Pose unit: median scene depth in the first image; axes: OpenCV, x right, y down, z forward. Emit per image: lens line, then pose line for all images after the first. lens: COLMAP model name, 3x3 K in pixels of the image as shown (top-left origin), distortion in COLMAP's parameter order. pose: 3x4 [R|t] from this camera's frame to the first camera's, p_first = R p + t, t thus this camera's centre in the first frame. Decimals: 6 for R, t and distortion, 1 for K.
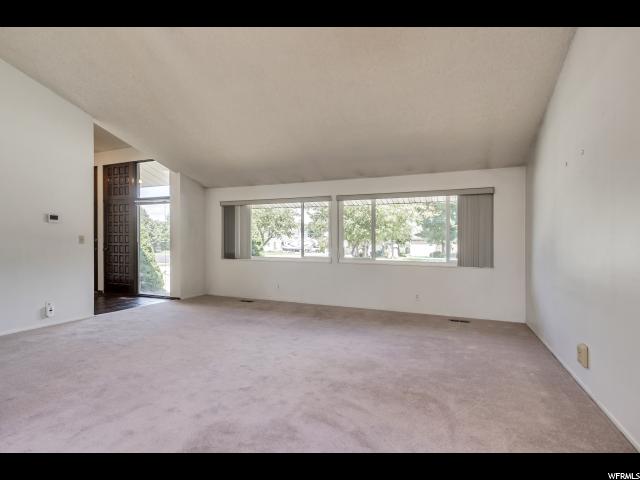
lens RADIAL K [[329.3, 0, 316.4], [0, 329.3, 242.3], [0, 0, 1]] dist [-0.001264, -0.000359]
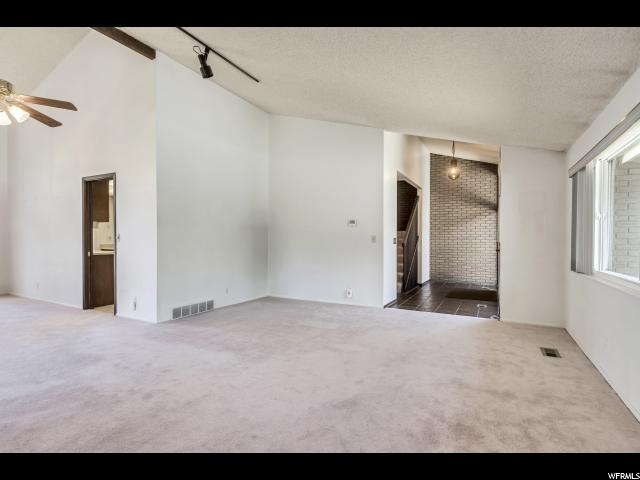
lens RADIAL K [[329.3, 0, 316.4], [0, 329.3, 242.3], [0, 0, 1]] dist [-0.001264, -0.000359]
pose [[-0.063708, 0.001175, -0.997968, 0.516230], [-0.014750, 0.999889, 0.002119, 0.003064], [0.997860, 0.014855, -0.063683, 0.955901]]
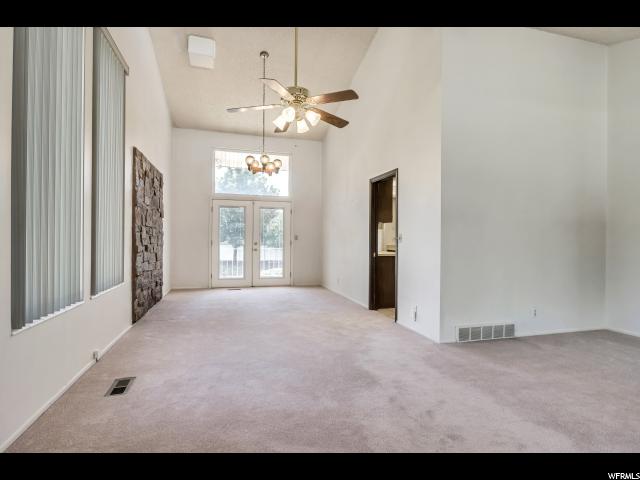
lens RADIAL K [[329.3, 0, 316.4], [0, 329.3, 242.3], [0, 0, 1]] dist [-0.001264, -0.000359]
pose [[-0.761841, -0.006241, -0.647734, 0.311074], [-0.017636, 0.999783, 0.011109, 0.005224], [0.647524, 0.019887, -0.761786, 0.830507]]
